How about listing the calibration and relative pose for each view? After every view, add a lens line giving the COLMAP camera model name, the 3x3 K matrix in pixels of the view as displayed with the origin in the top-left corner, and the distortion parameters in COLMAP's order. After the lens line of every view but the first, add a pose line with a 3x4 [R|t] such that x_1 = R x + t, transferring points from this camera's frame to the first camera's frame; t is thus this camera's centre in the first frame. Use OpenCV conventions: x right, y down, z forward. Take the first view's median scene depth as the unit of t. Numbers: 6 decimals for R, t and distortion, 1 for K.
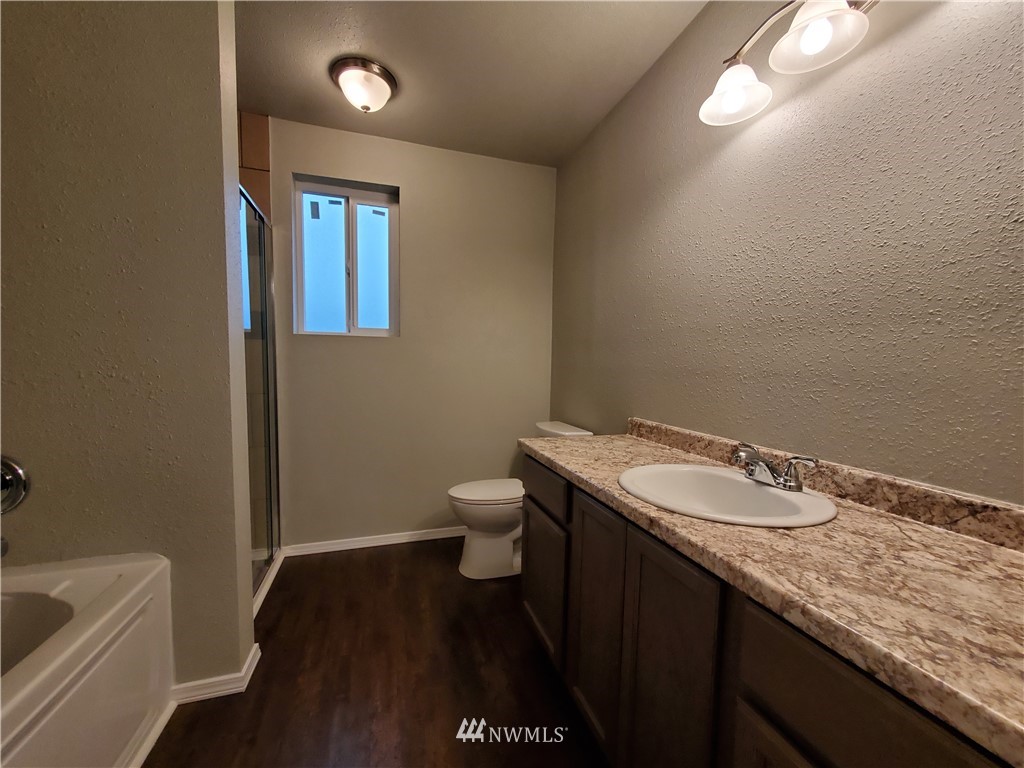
lens RADIAL K [[403.1, 0, 511.1], [0, 403.1, 382.0], [0, 0, 1]] dist [0.000280, -0.000330]
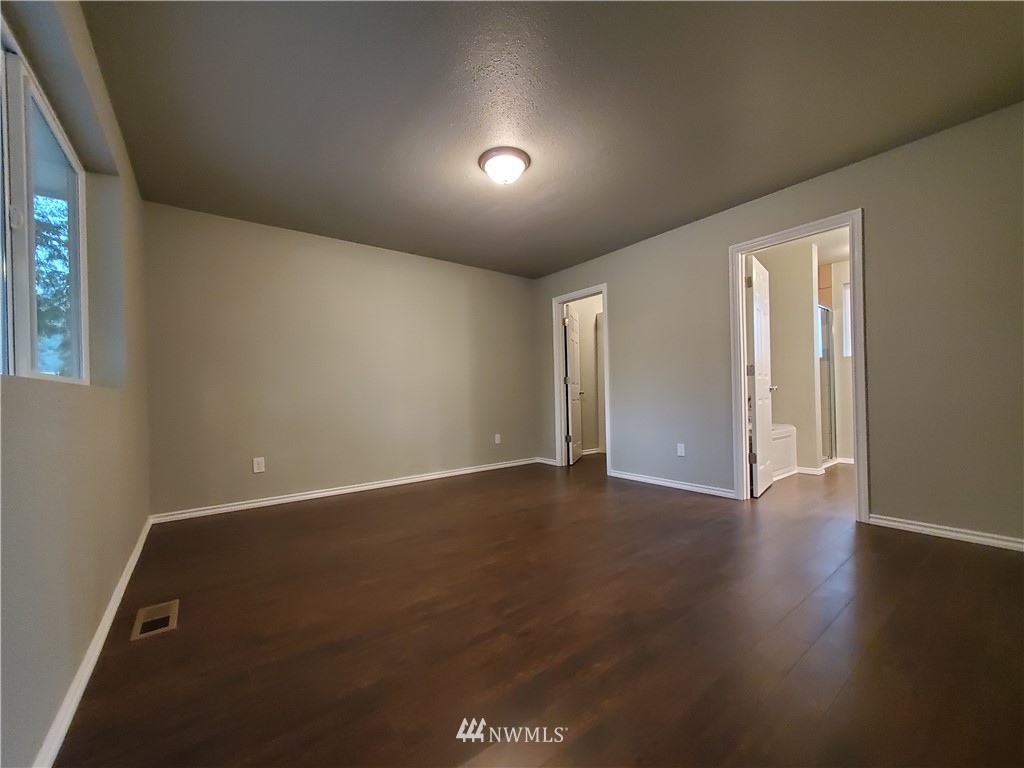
lens RADIAL K [[403.1, 0, 512.9], [0, 403.1, 390.7], [0, 0, 1]] dist [0.000280, -0.000330]
pose [[0.338705, -0.011823, -0.940818, 0.802476], [-0.033778, 0.999124, -0.024717, 0.157990], [0.940286, 0.040151, 0.338009, -1.249474]]
